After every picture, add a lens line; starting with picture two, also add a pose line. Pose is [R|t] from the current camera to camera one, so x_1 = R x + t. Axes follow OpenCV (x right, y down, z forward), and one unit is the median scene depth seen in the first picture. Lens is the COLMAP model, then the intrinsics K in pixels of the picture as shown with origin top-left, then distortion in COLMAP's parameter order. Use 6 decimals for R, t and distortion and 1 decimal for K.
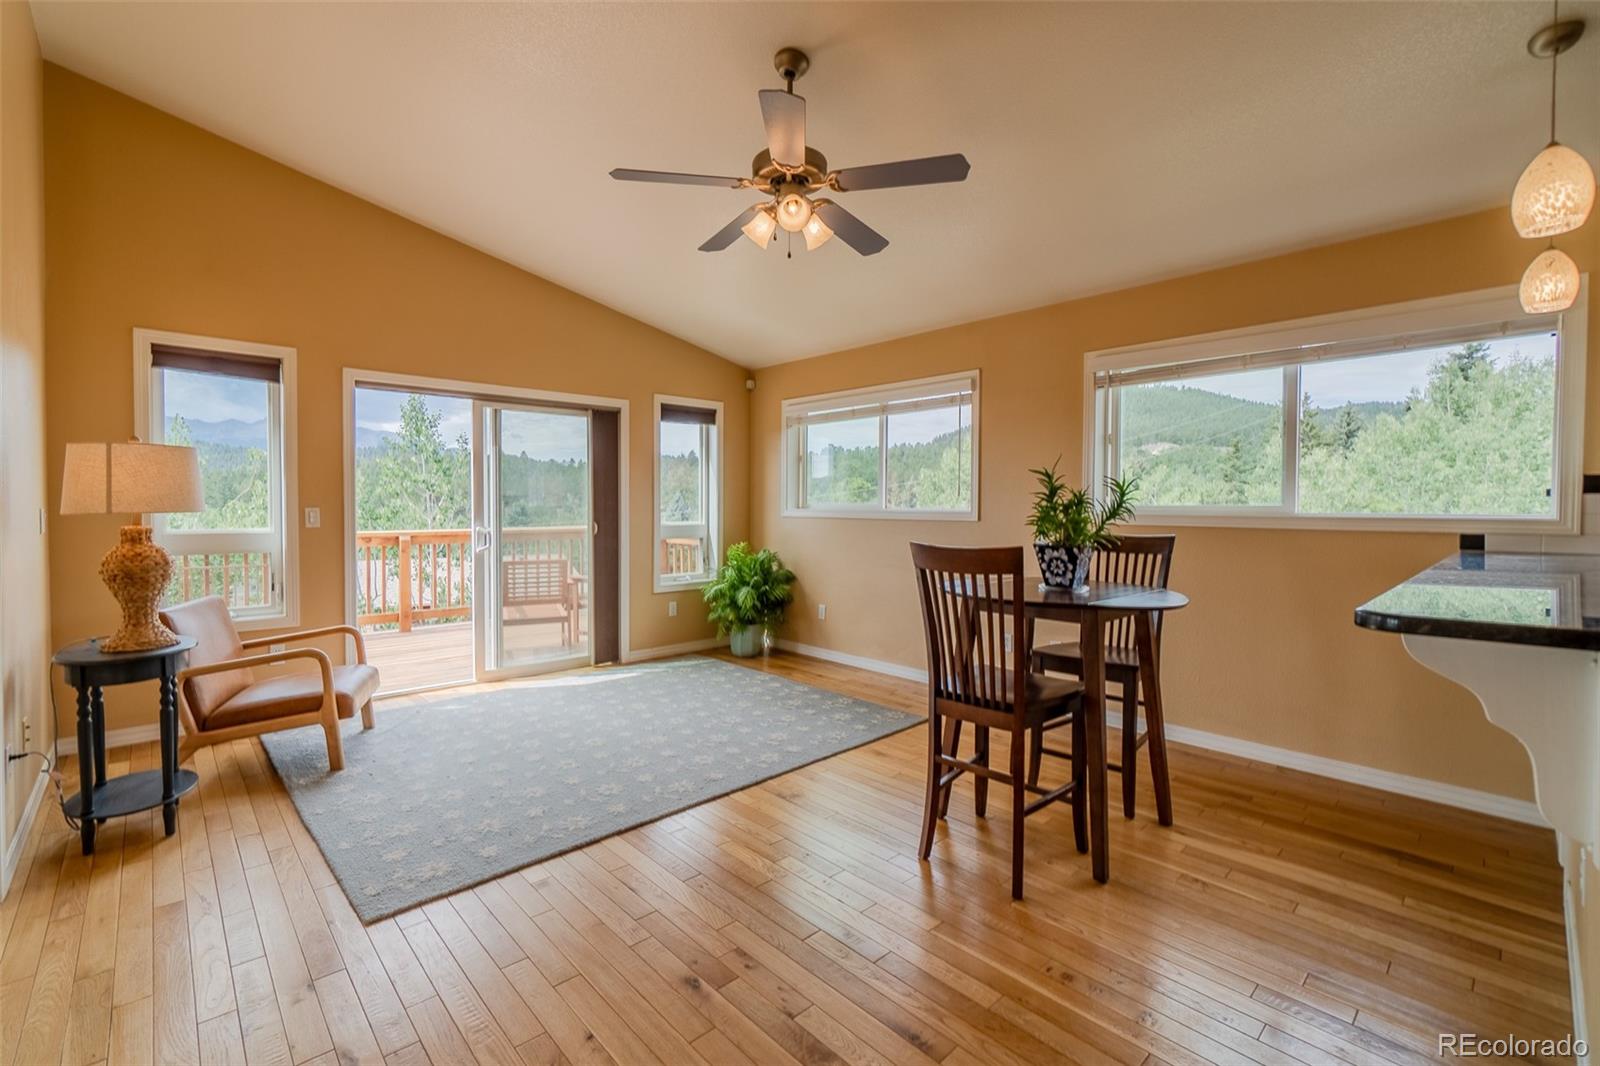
lens RADIAL K [[695.3, 0, 774.4], [0, 695.3, 525.2], [0, 0, 1]] dist [-0.013099, 0.004857]
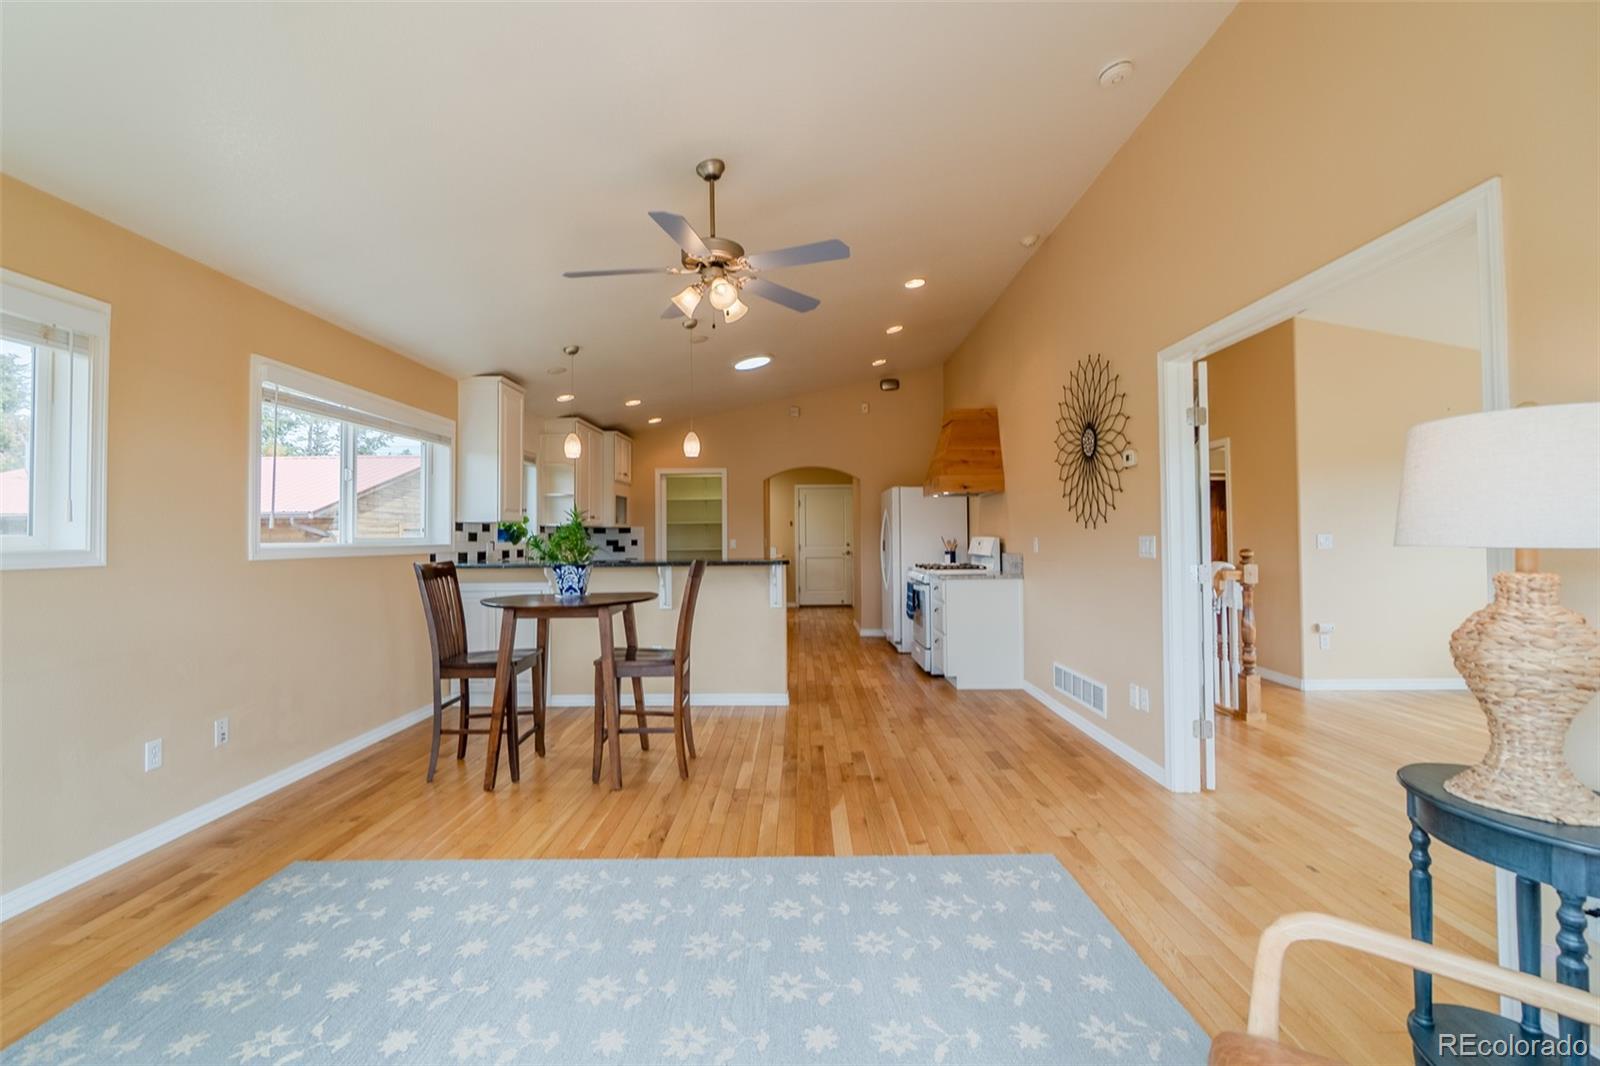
lens RADIAL K [[695.3, 0, 796.6], [0, 695.3, 521.4], [0, 0, 1]] dist [-0.013099, 0.004857]
pose [[-0.741778, 0.018714, 0.670385, -0.569343], [0.025515, 0.999674, 0.000327, -0.031313], [-0.670160, 0.017347, -0.742014, 1.159993]]
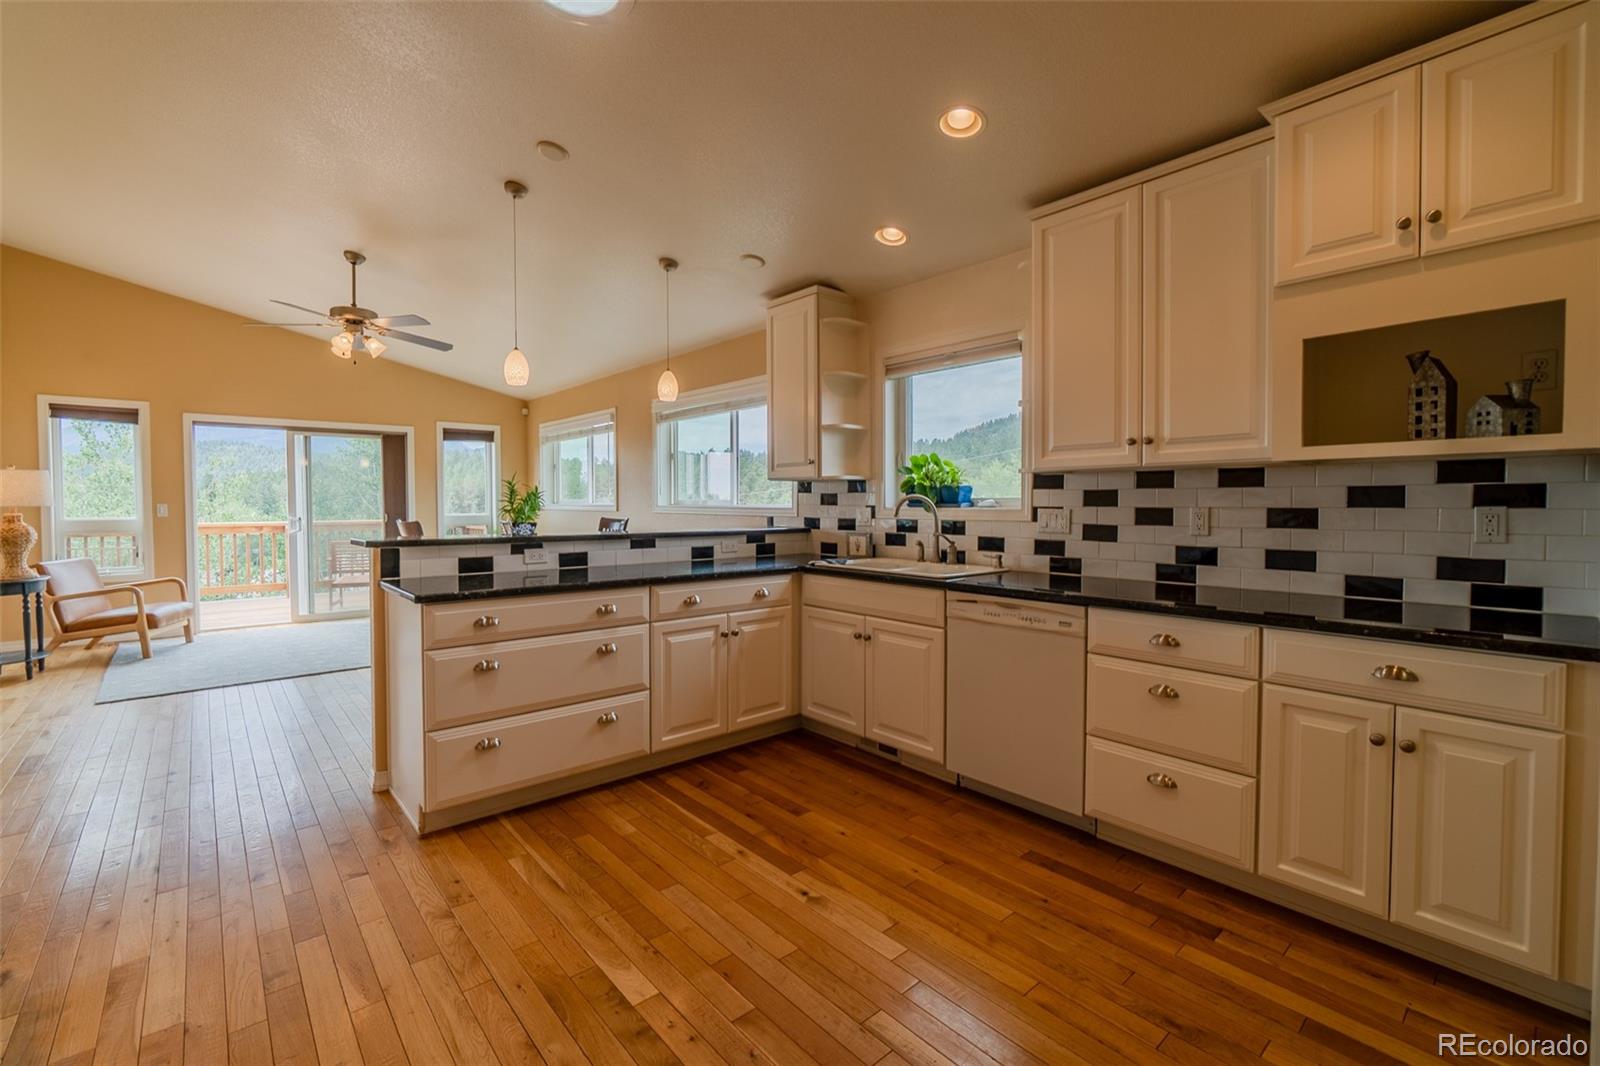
lens RADIAL K [[695.3, 0, 769.5], [0, 695.3, 518.1], [0, 0, 1]] dist [-0.013099, 0.004857]
pose [[0.999199, -0.002482, -0.039946, 0.751073], [0.002263, 0.999982, -0.005522, 0.017971], [0.039959, 0.005428, 0.999187, -0.488972]]
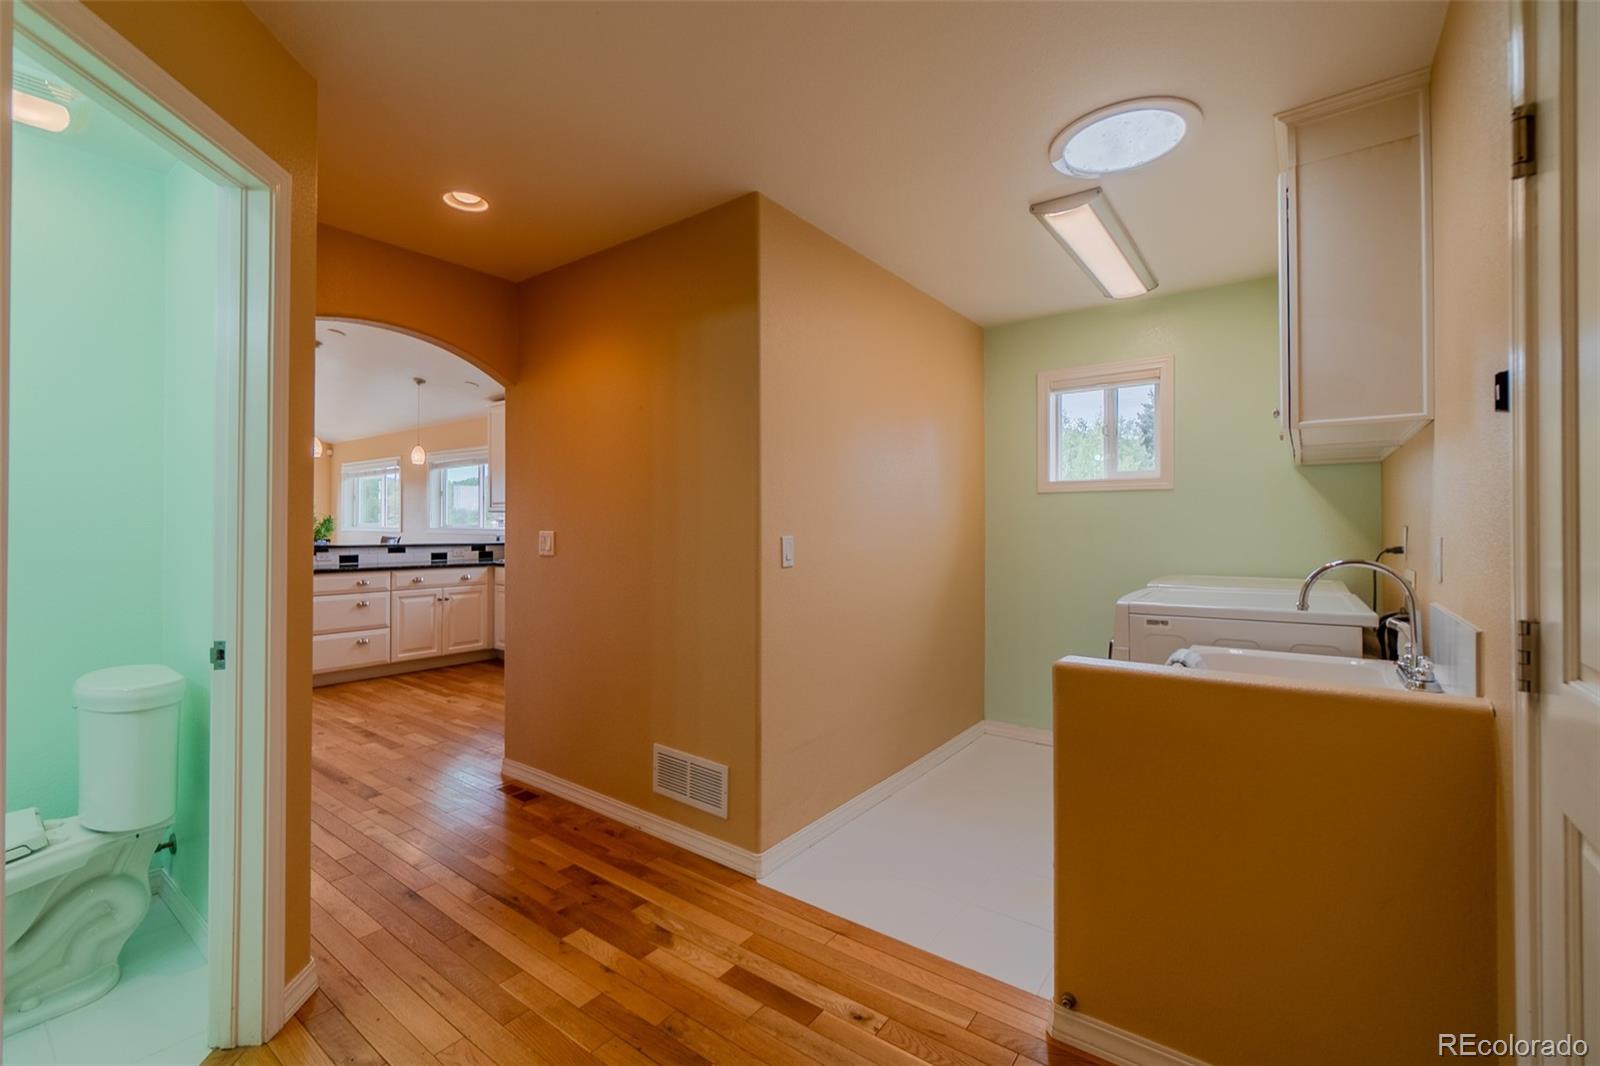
lens RADIAL K [[695.3, 0, 790.9], [0, 695.3, 525.8], [0, 0, 1]] dist [-0.013099, 0.004857]
pose [[0.981112, 0.000865, 0.193441, 1.113521], [0.004795, 0.999574, -0.028790, 0.040547], [-0.193383, 0.029173, 0.980690, -1.268701]]
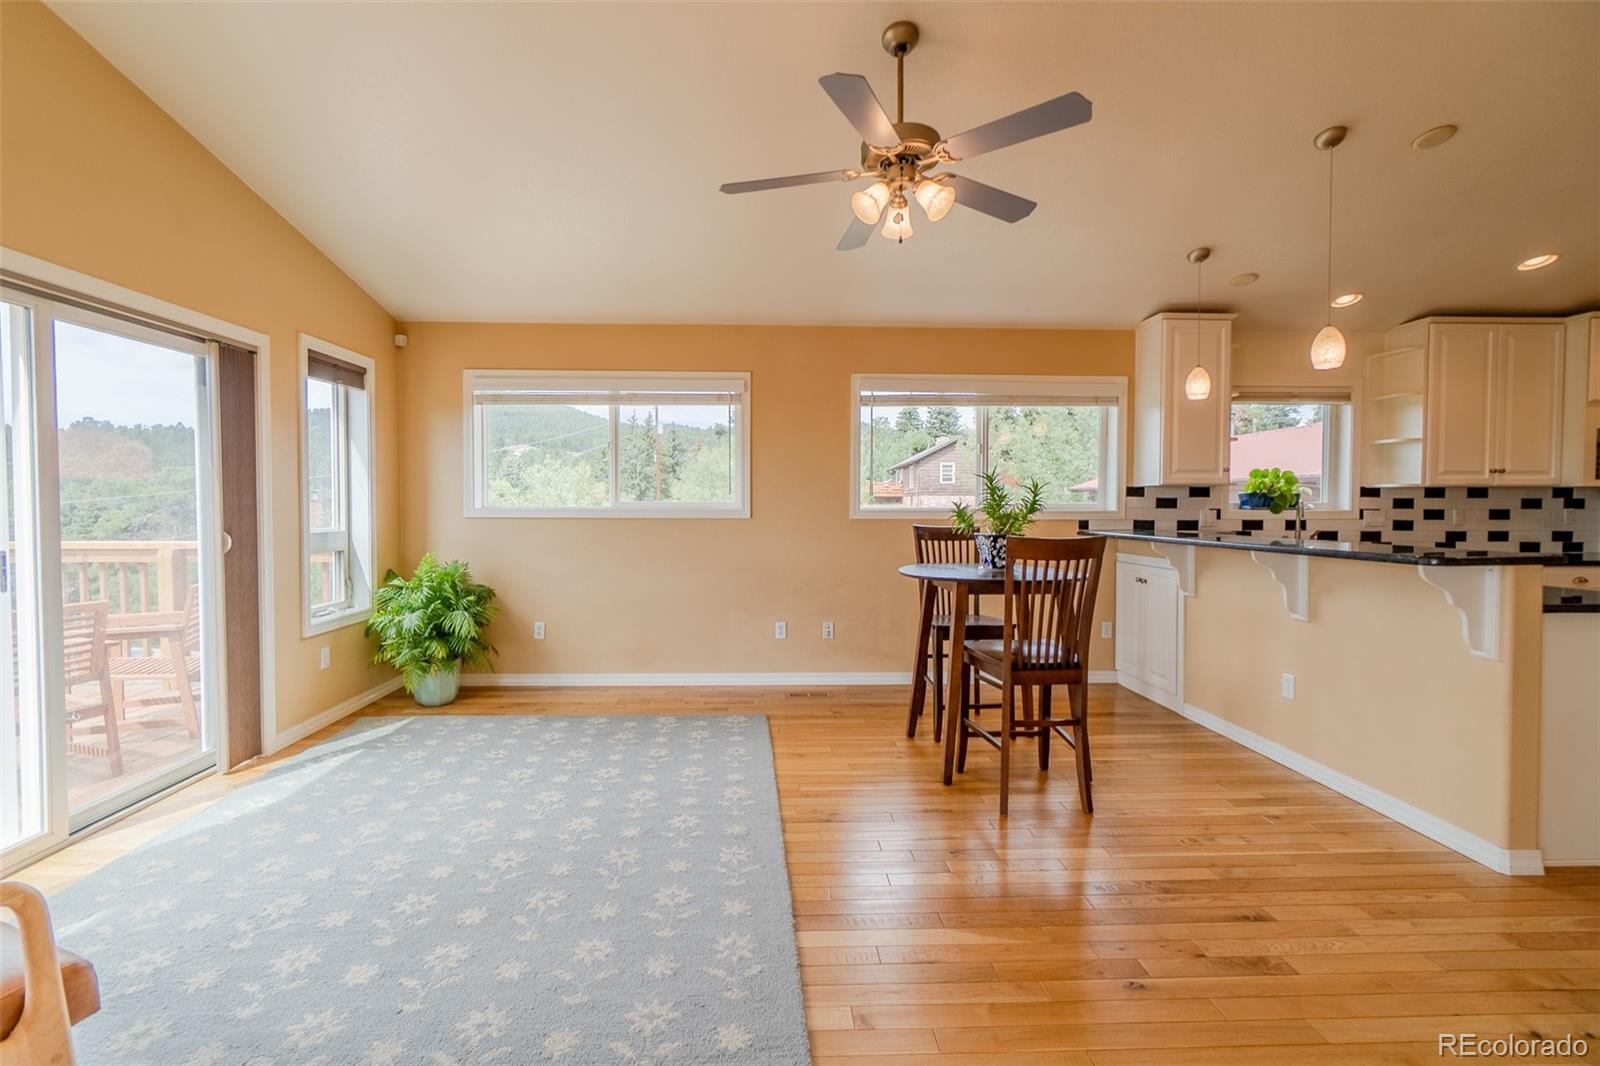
lens RADIAL K [[695.3, 0, 775.2], [0, 695.3, 524.5], [0, 0, 1]] dist [-0.013099, 0.004857]
pose [[0.642573, -0.023768, 0.765855, -0.534794], [0.022063, 0.999678, 0.012513, -0.009817], [-0.765906, 0.008857, 0.642891, 0.338124]]
